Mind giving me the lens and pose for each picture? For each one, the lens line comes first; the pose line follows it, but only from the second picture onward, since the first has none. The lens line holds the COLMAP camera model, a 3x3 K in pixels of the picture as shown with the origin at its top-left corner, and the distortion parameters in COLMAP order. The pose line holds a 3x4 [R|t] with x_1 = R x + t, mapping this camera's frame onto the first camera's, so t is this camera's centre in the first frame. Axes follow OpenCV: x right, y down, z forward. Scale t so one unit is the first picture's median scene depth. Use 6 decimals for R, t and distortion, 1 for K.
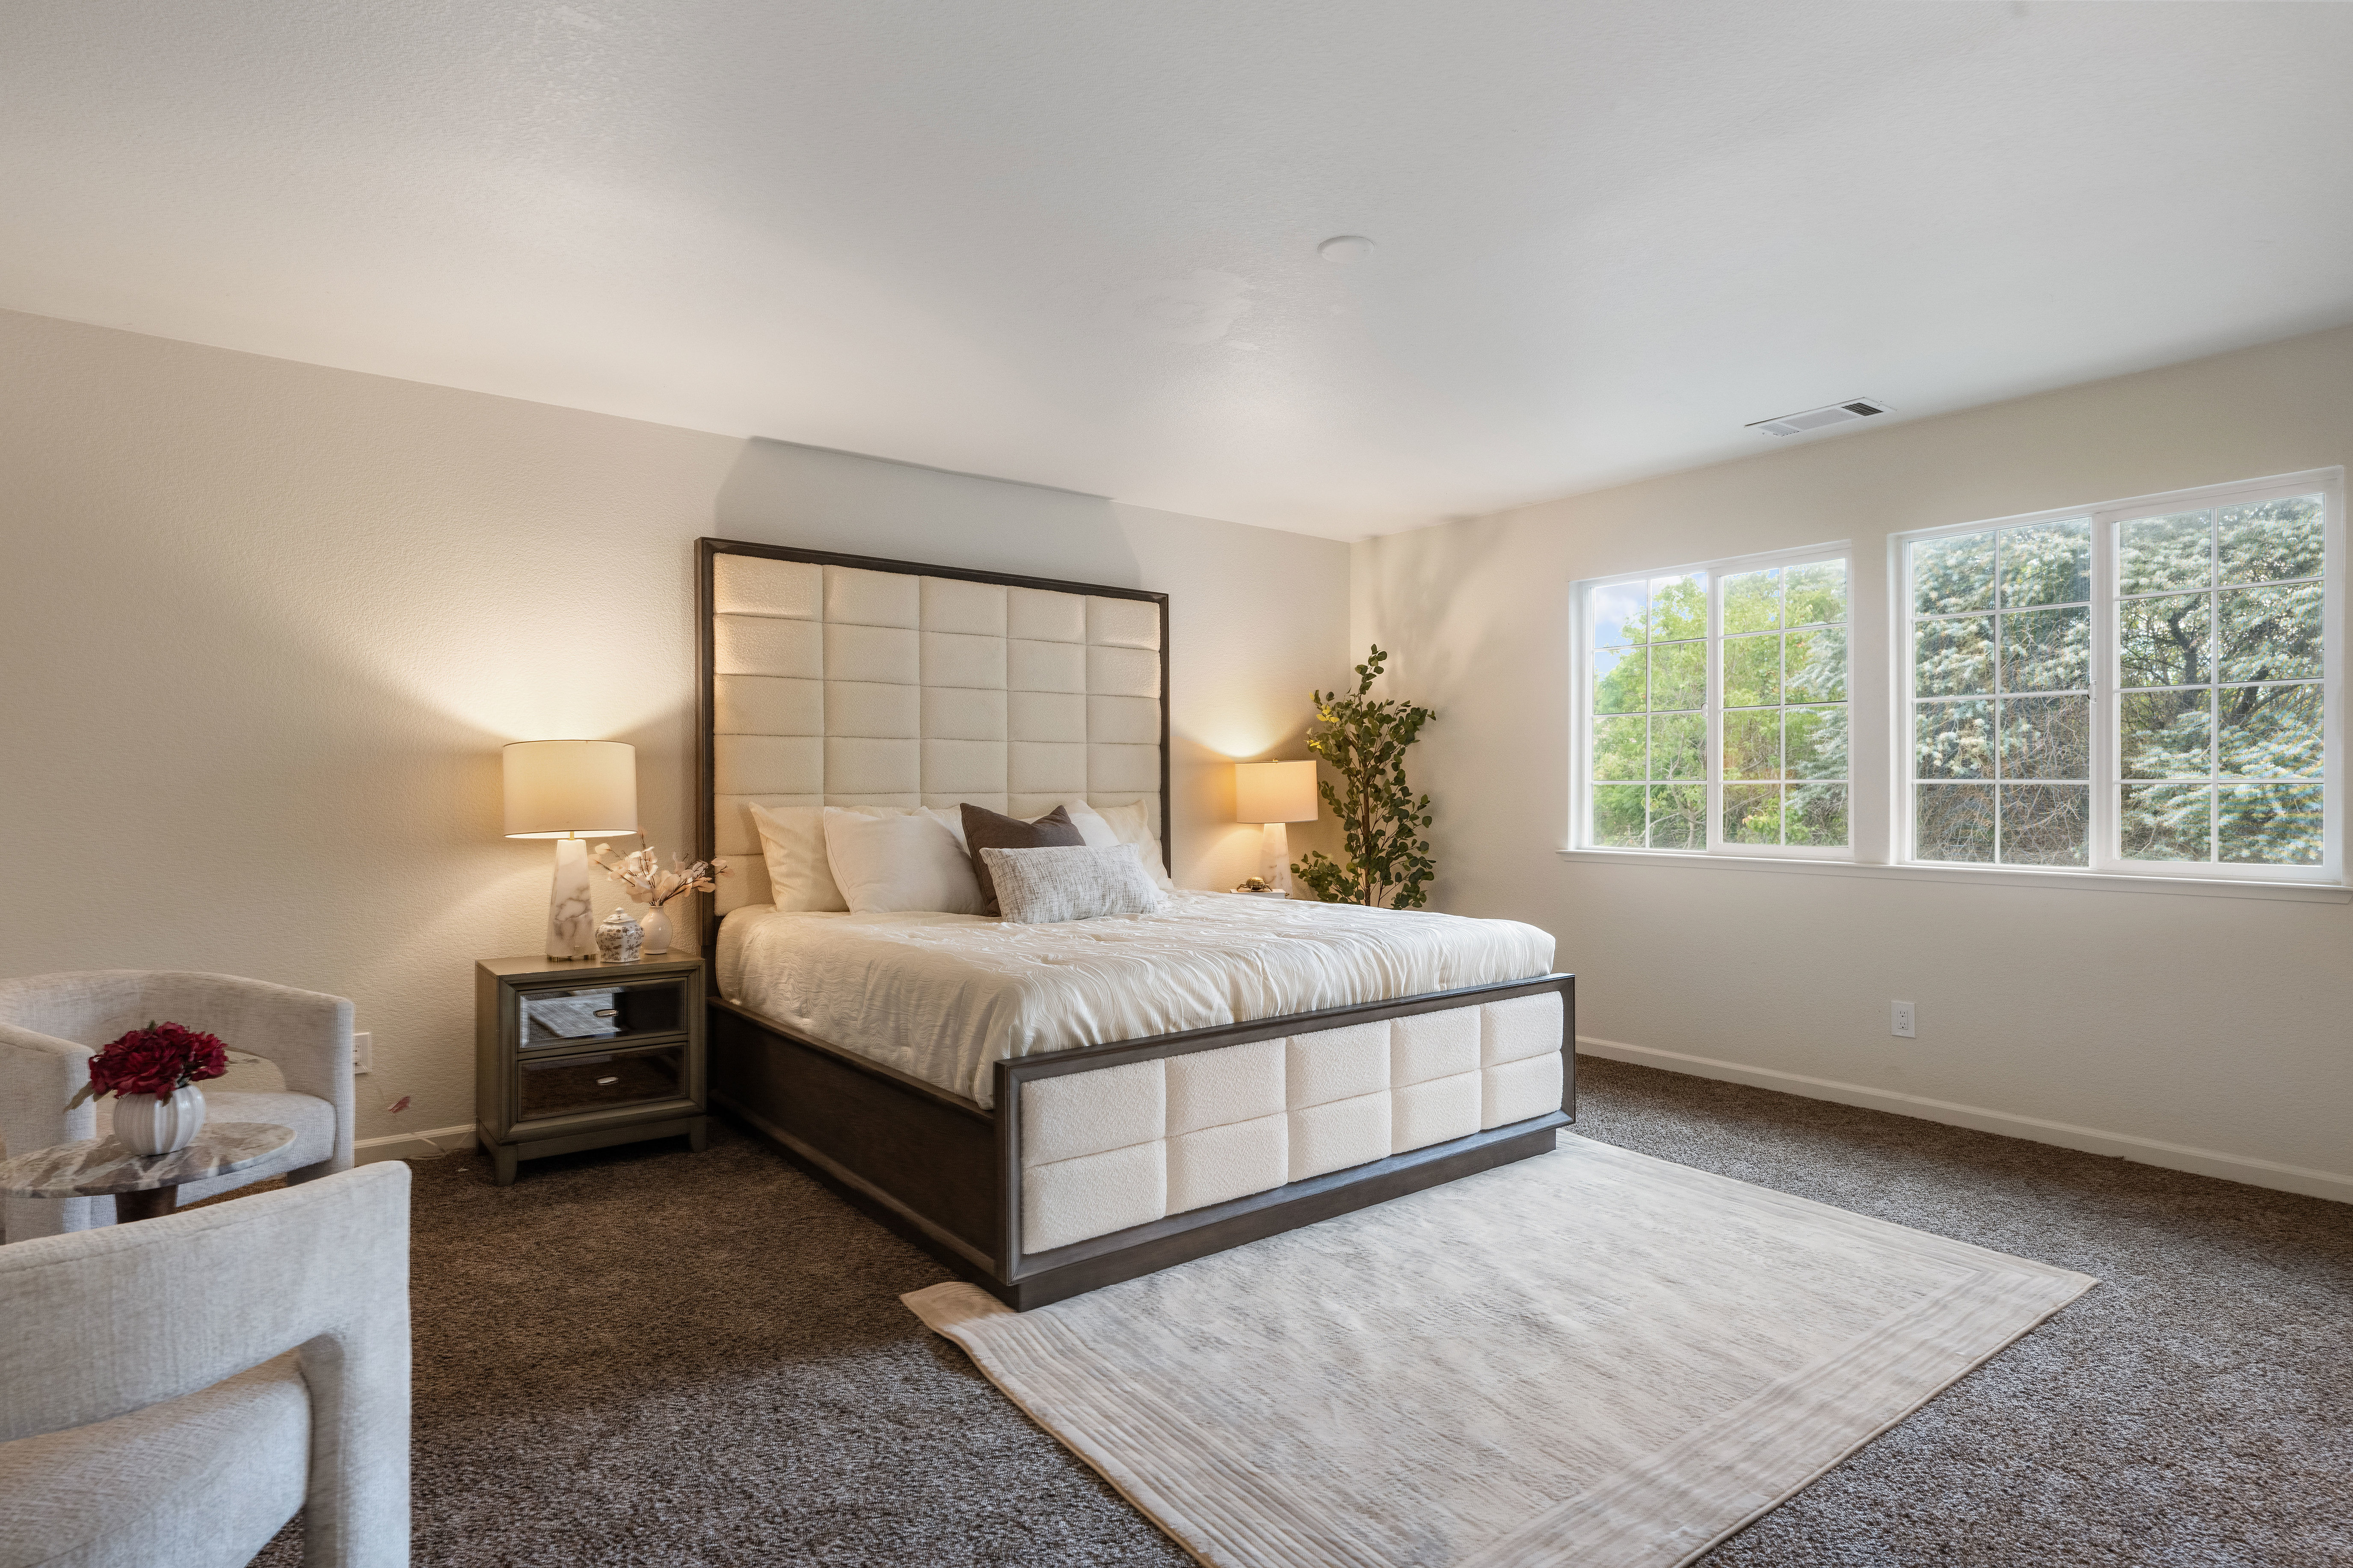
lens RADIAL K [[1234.2, 0, 1173.0], [0, 1234.2, 808.4], [0, 0, 1]] dist [-0.003301, -0.001808]
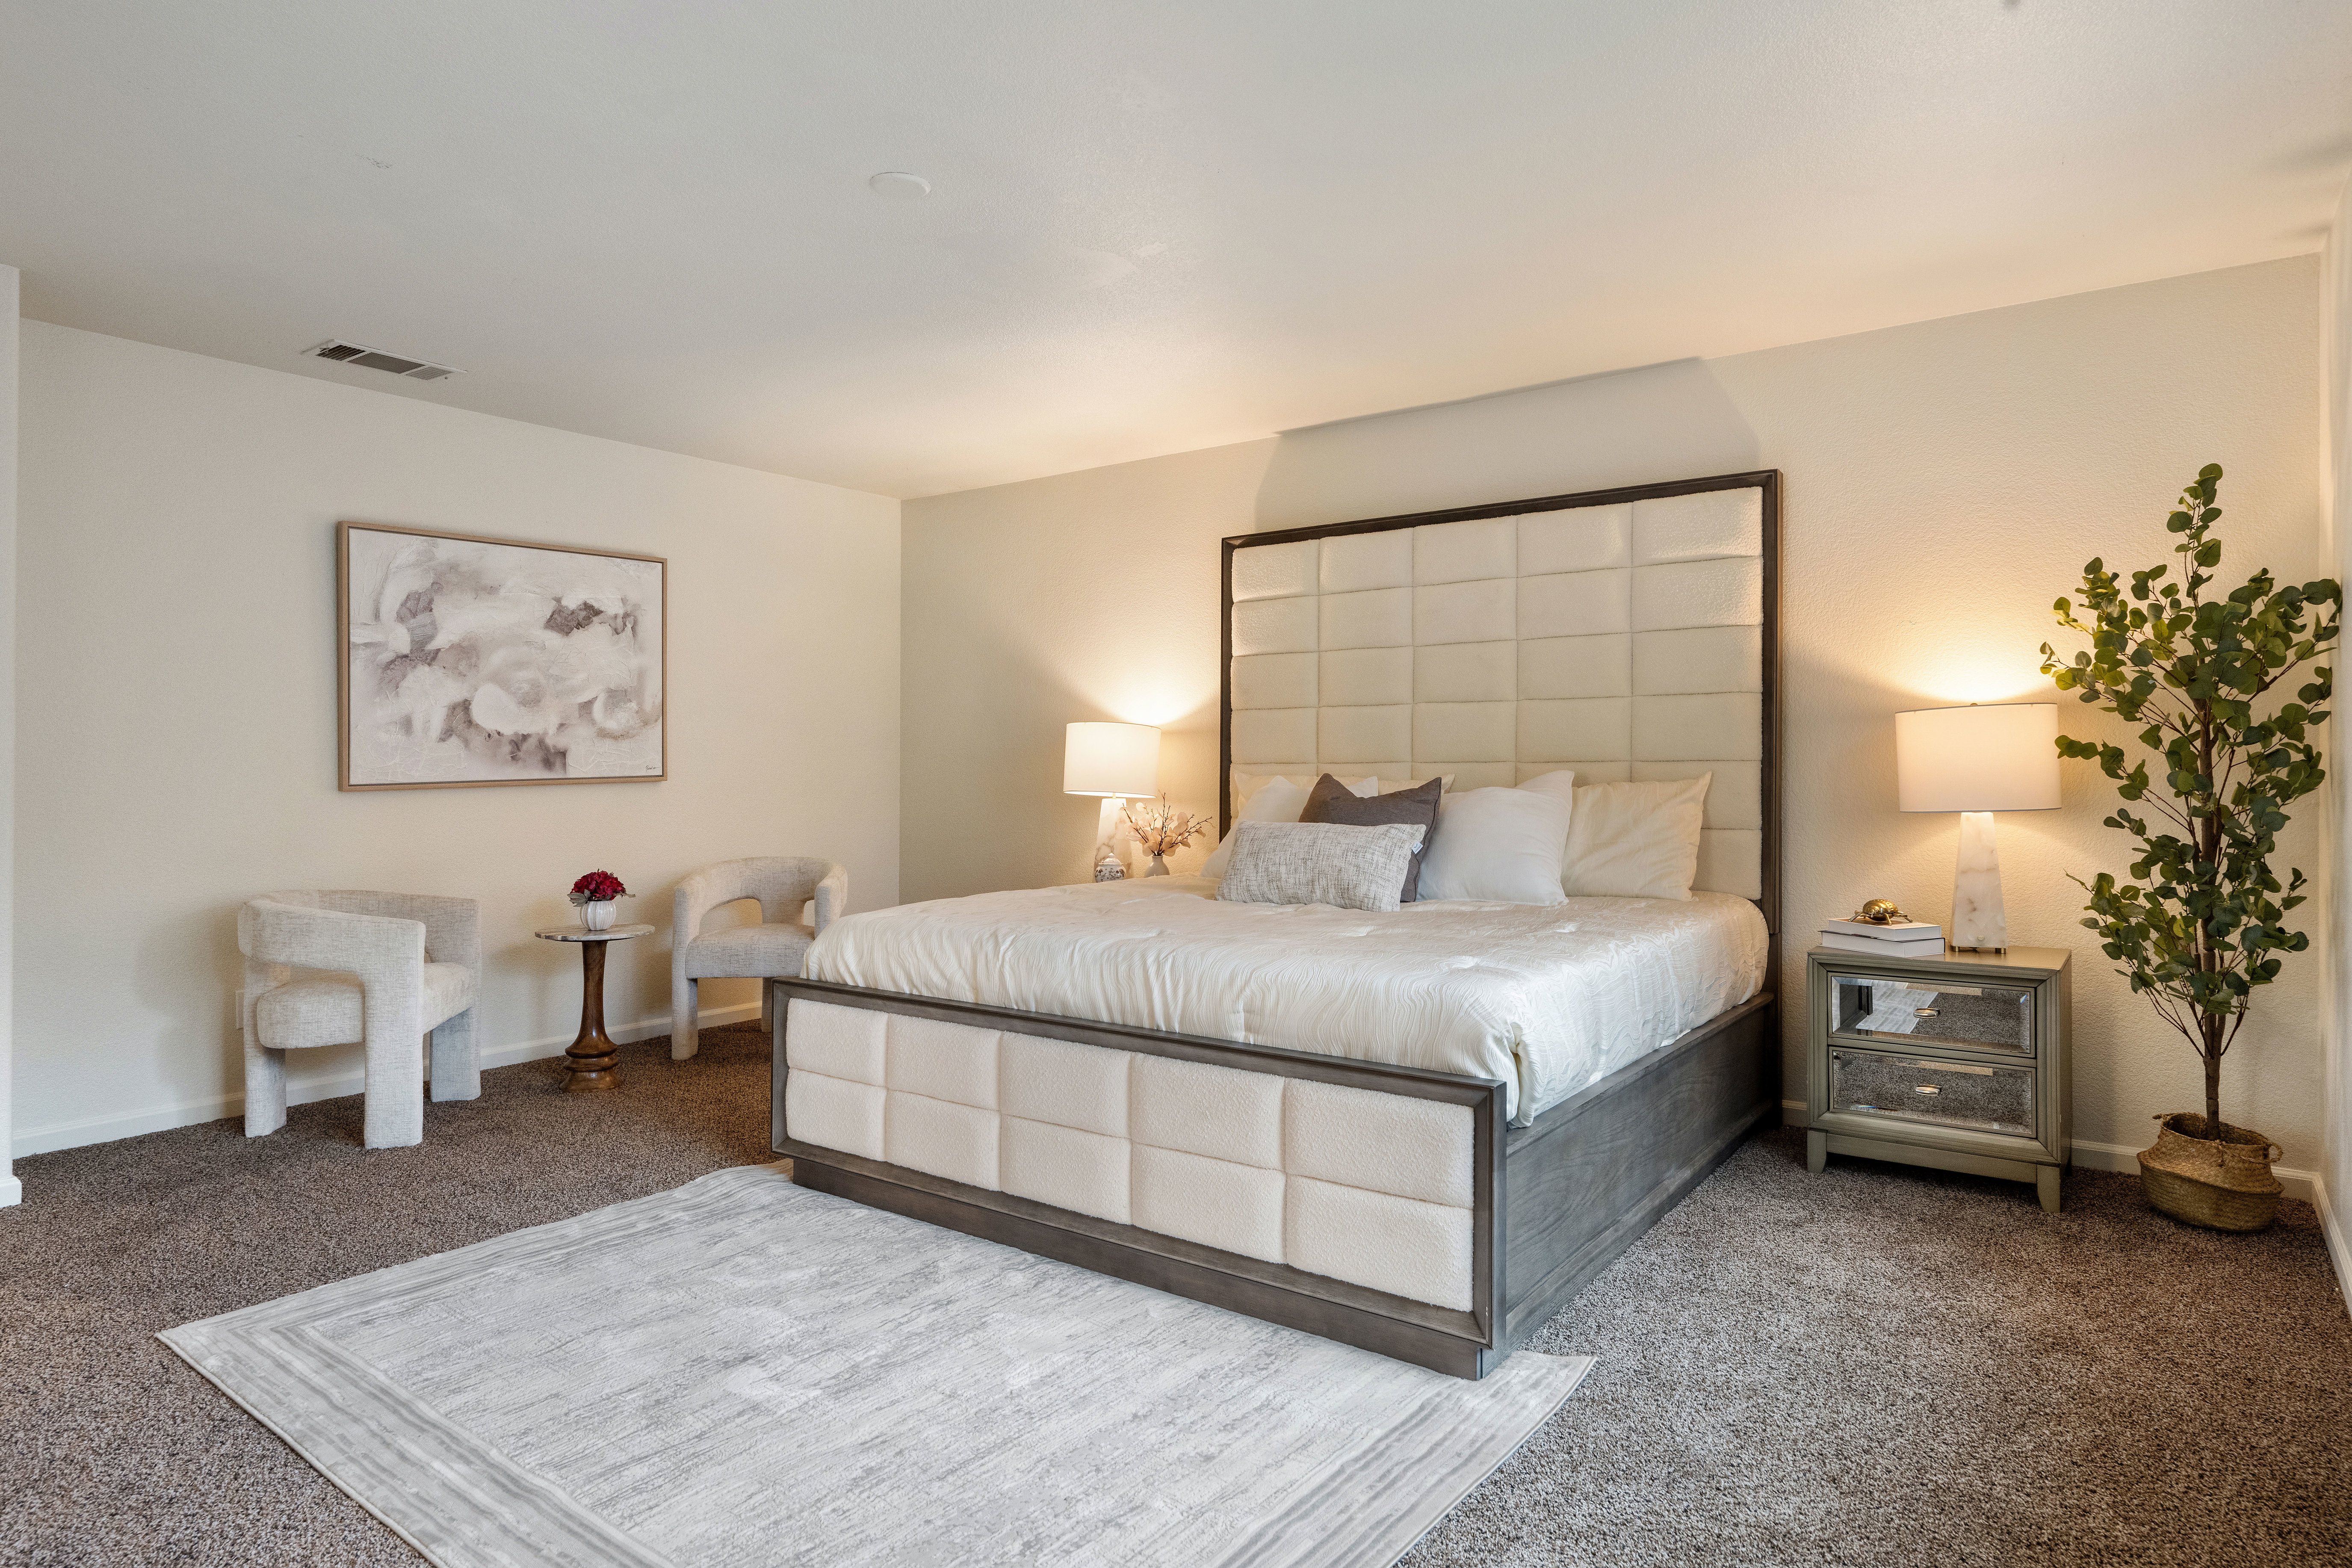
lens RADIAL K [[1324.8, 0, 1176.7], [0, 1324.8, 772.0], [0, 0, 1]] dist [-0.002342, -0.000493]
pose [[0.266823, 0.006306, -0.963725, 0.779531], [-0.008962, 0.999952, 0.004062, -0.008599], [0.963704, 0.007554, 0.266867, 0.627786]]
